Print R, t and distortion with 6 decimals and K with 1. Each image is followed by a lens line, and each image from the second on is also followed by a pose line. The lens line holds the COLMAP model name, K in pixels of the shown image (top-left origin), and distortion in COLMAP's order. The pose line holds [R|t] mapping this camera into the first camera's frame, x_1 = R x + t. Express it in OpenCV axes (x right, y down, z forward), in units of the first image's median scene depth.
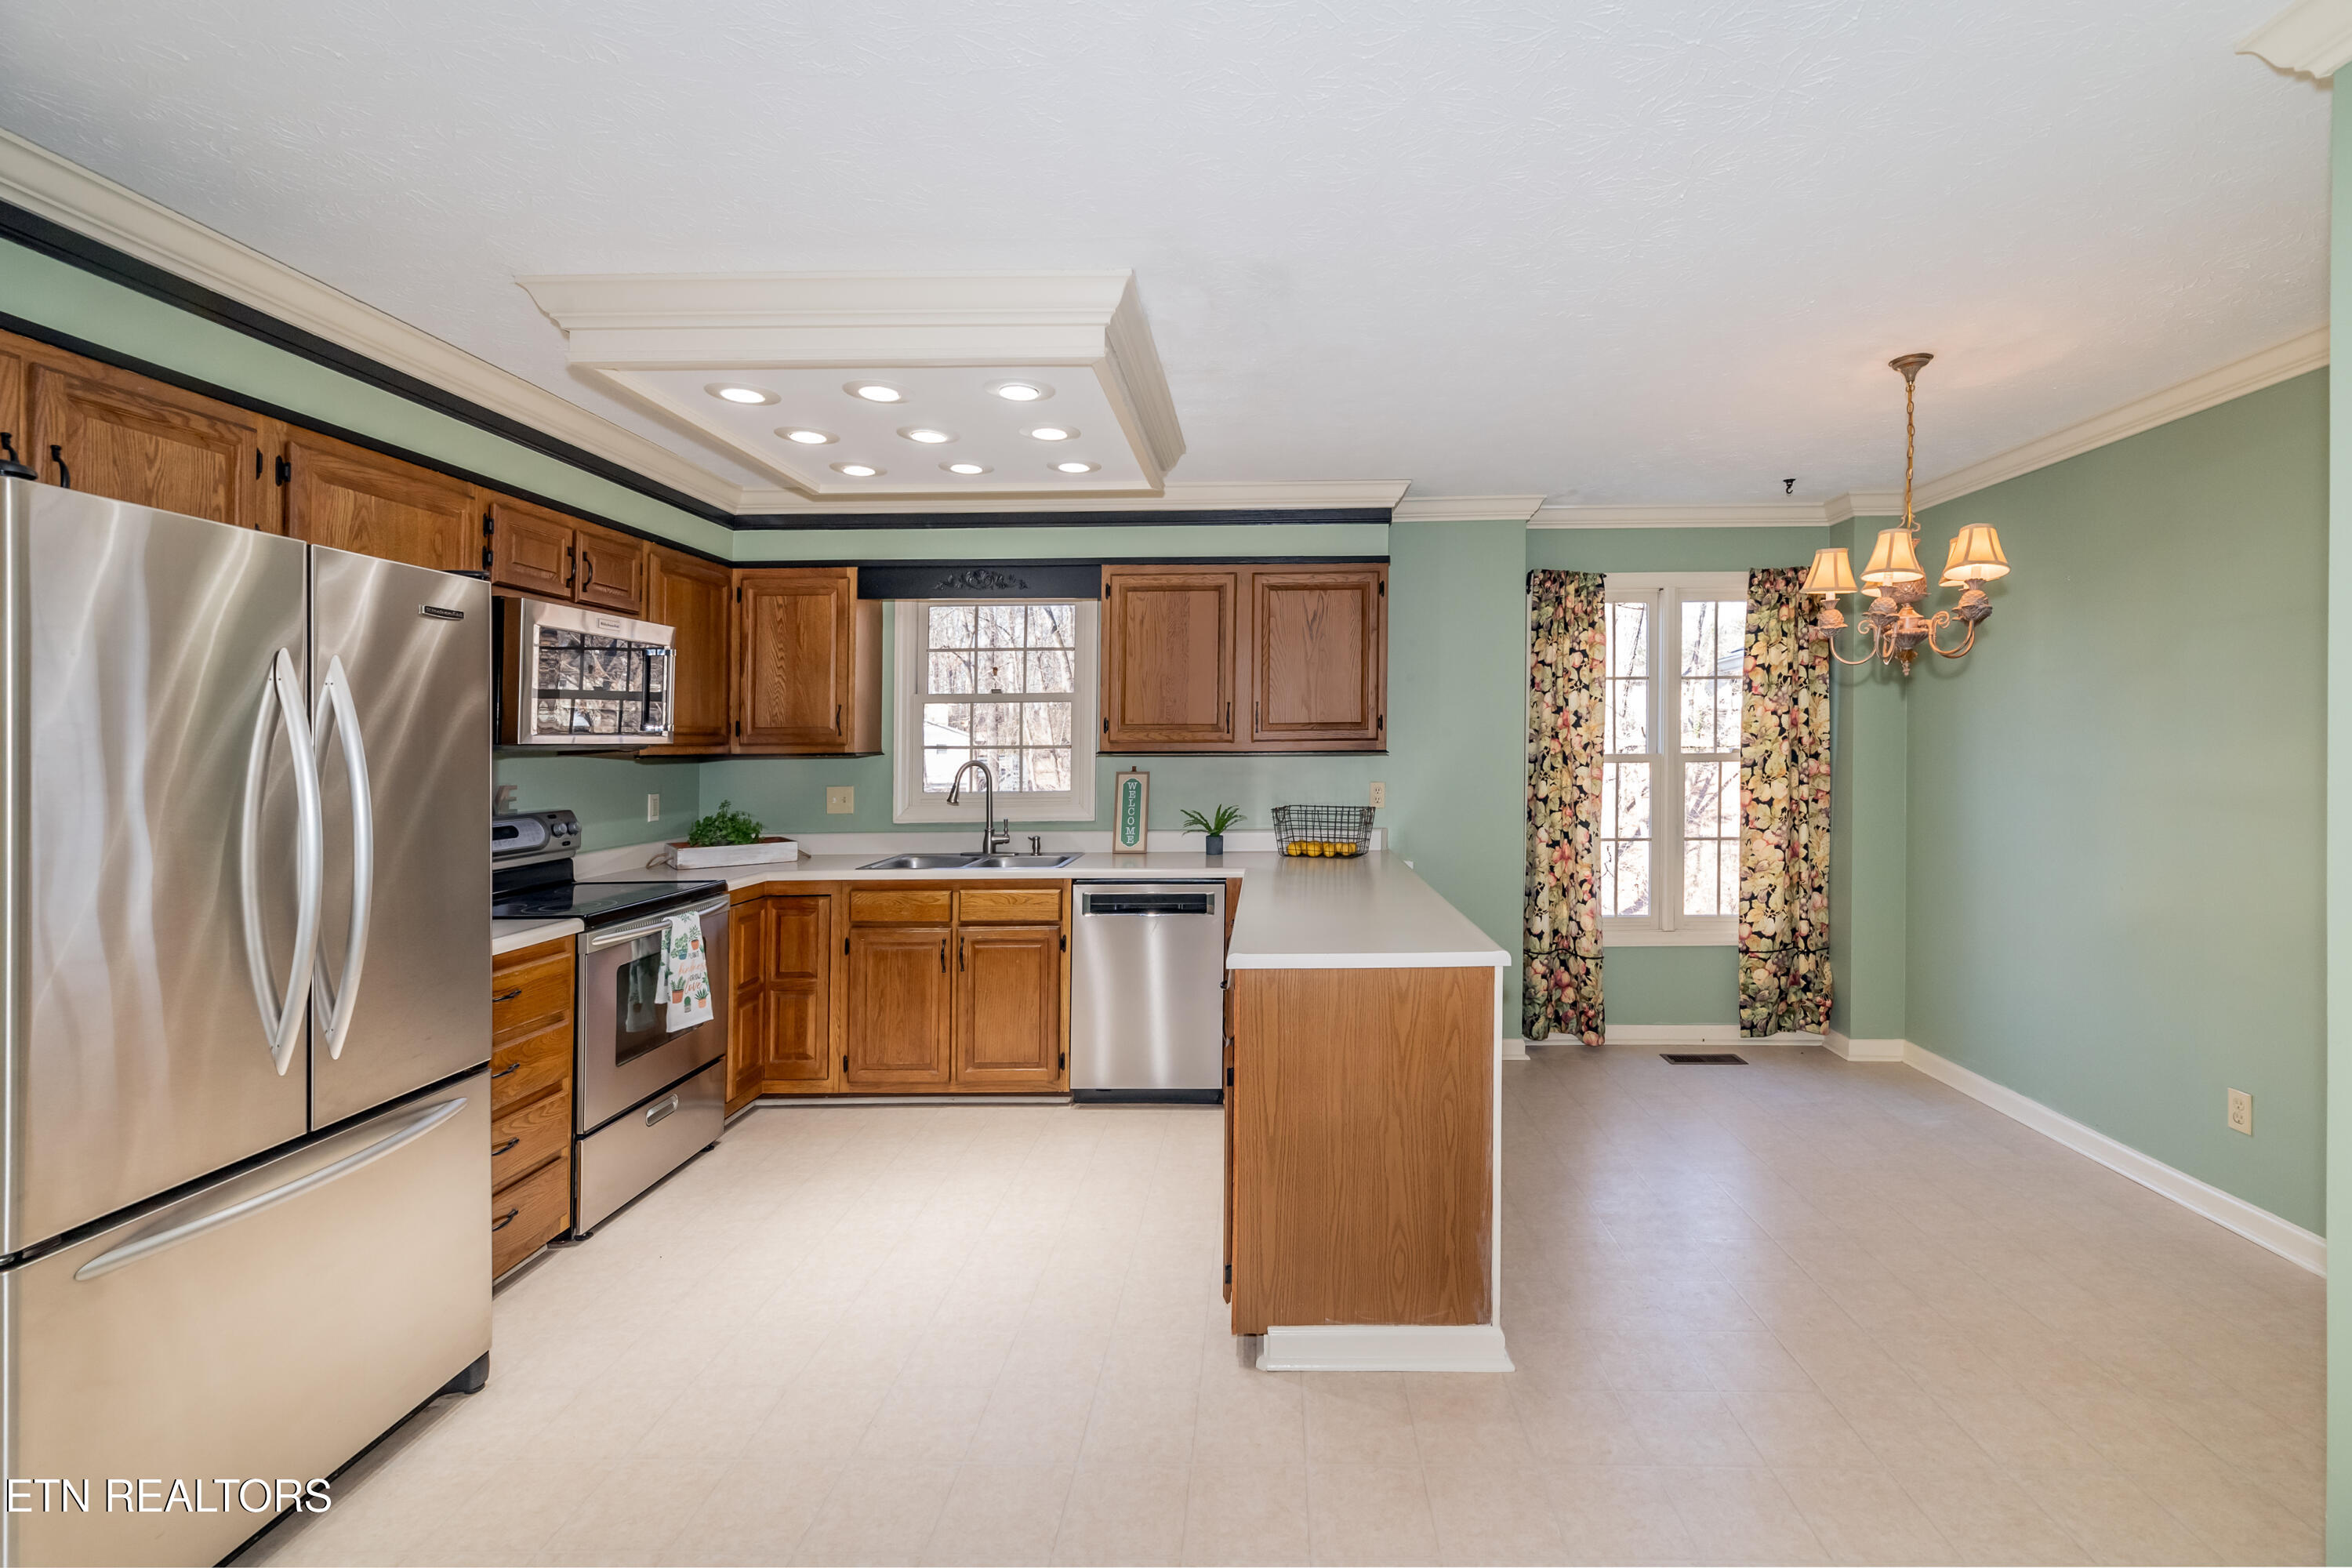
lens RADIAL K [[929.0, 0, 1254.6], [0, 929.0, 720.9], [0, 0, 1]] dist [0.000947, 0.000024]
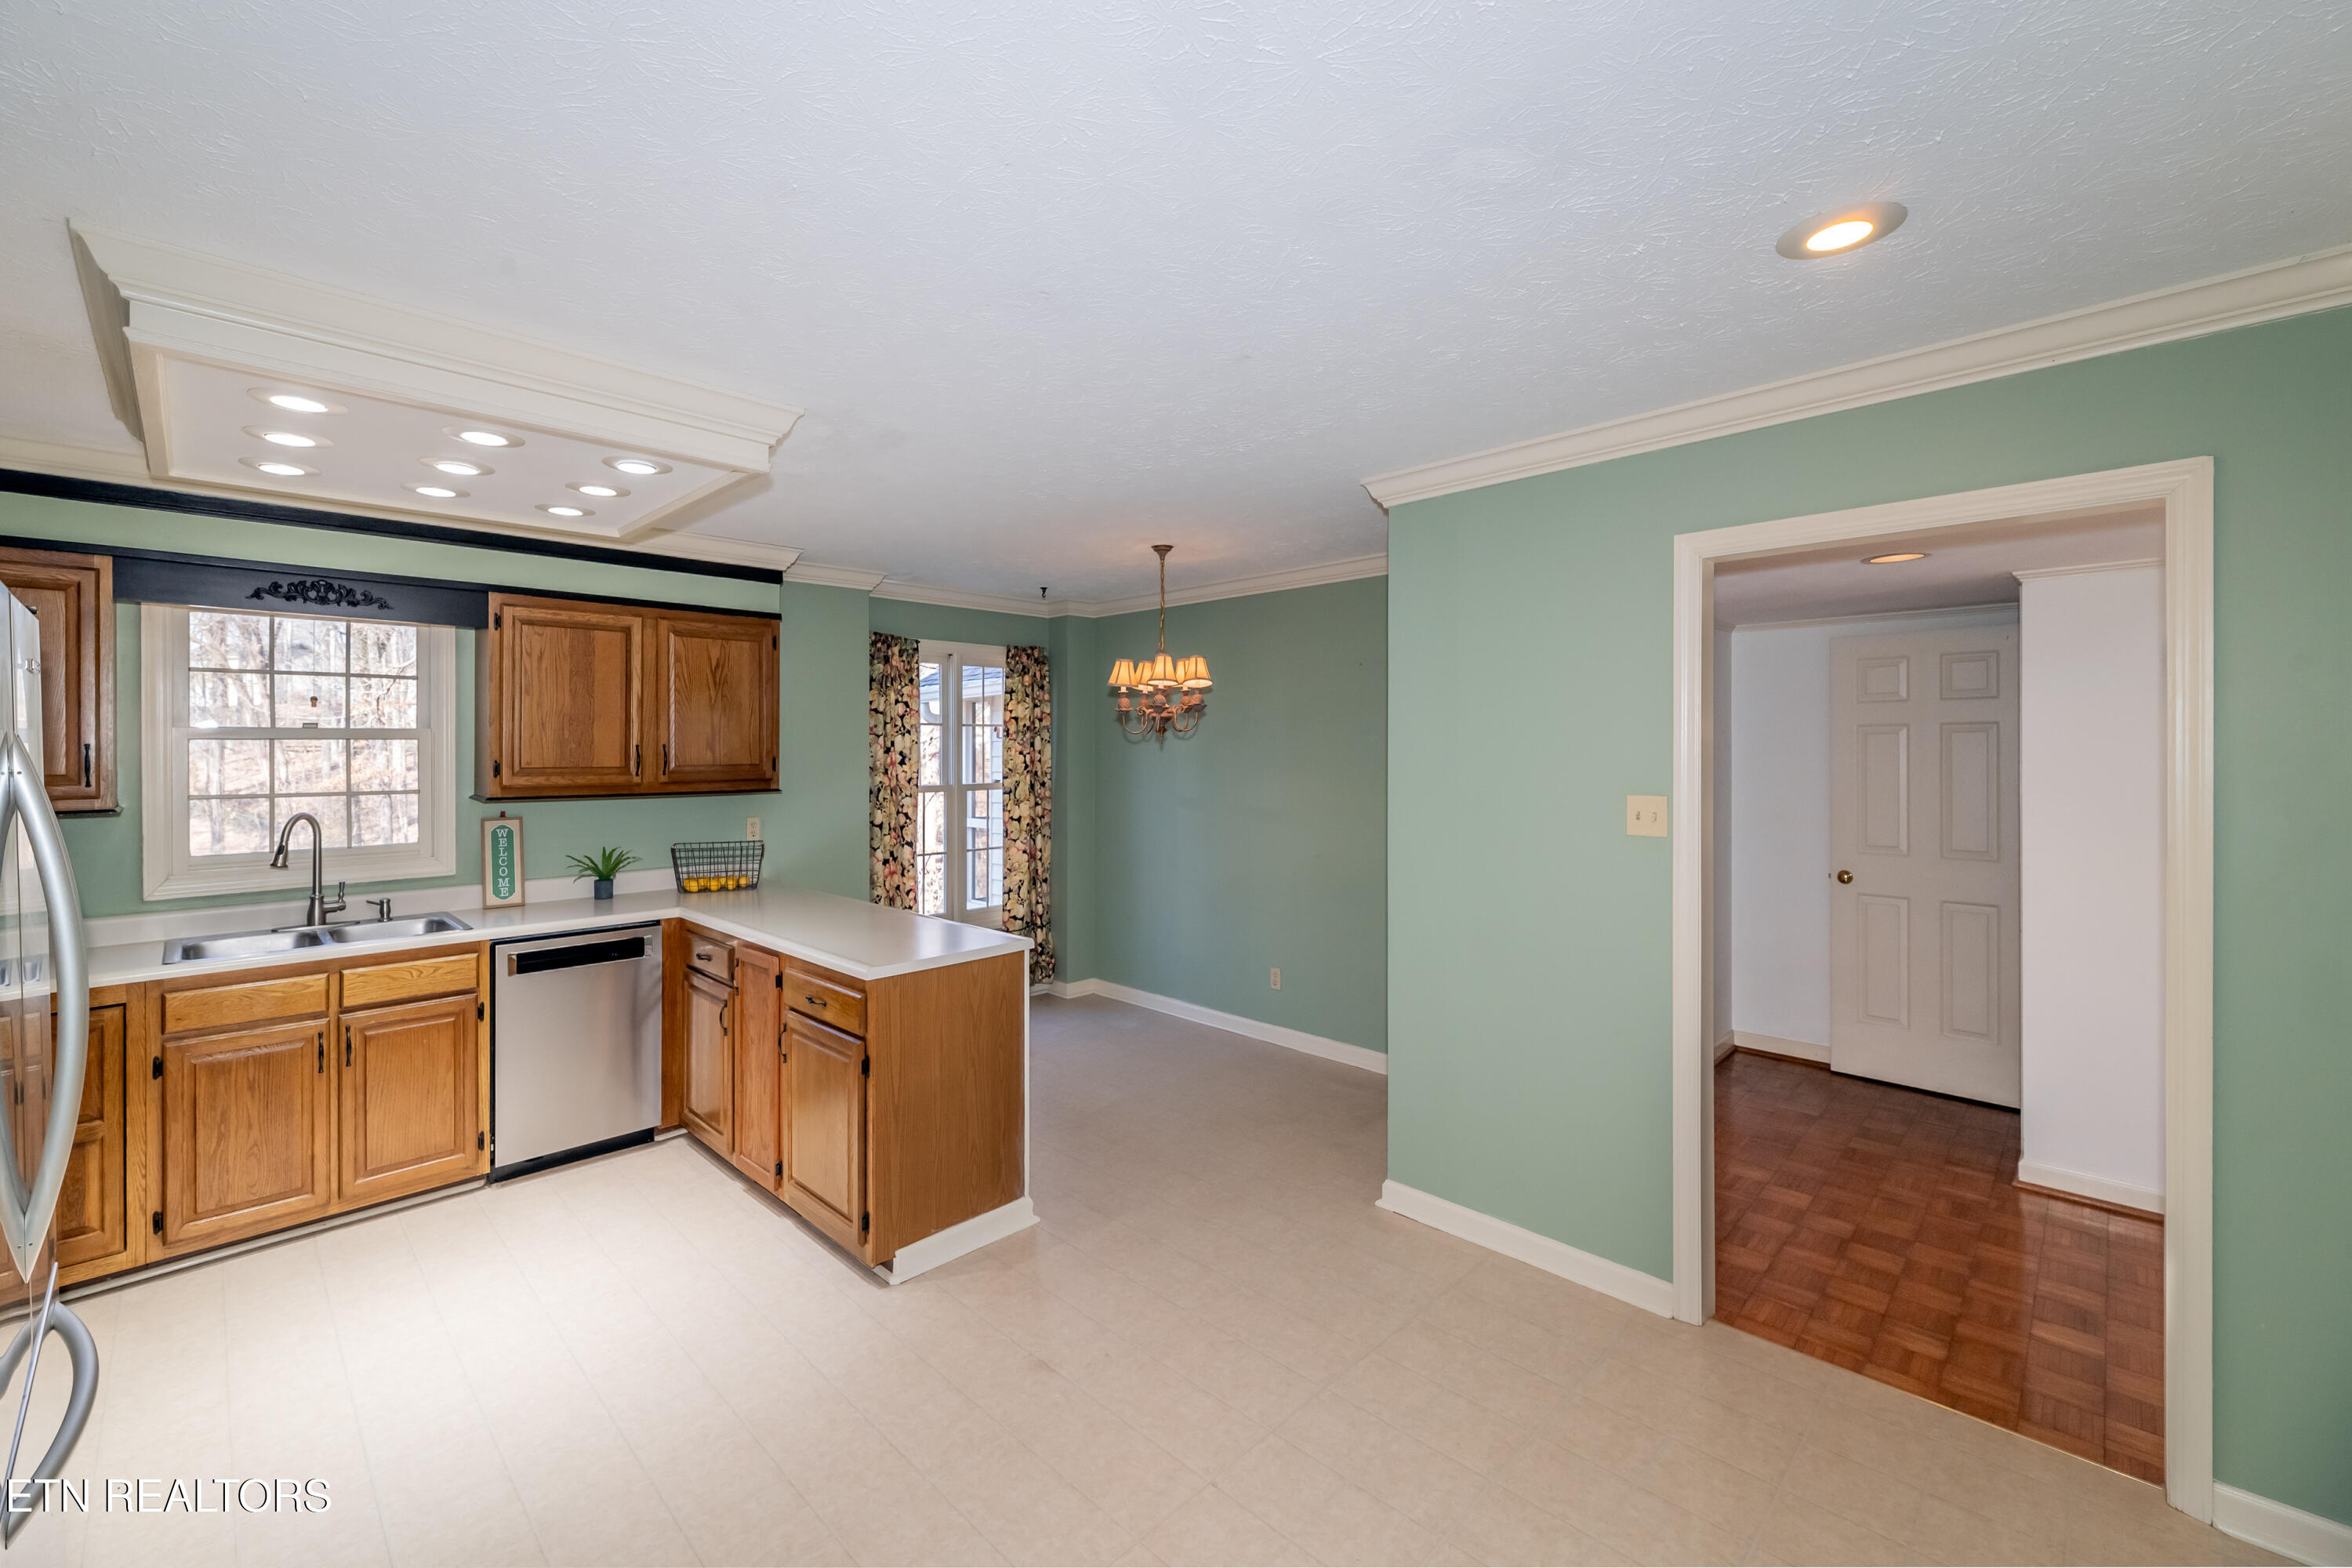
lens RADIAL K [[961.4, 0, 1072.2], [0, 961.4, 717.4], [0, 0, 1]] dist [0.000944, 0.000096]
pose [[0.723864, 0.028795, 0.689342, -0.387524], [-0.021029, 0.999585, -0.019671, -0.037876], [-0.689622, -0.000257, 0.724169, -0.074351]]
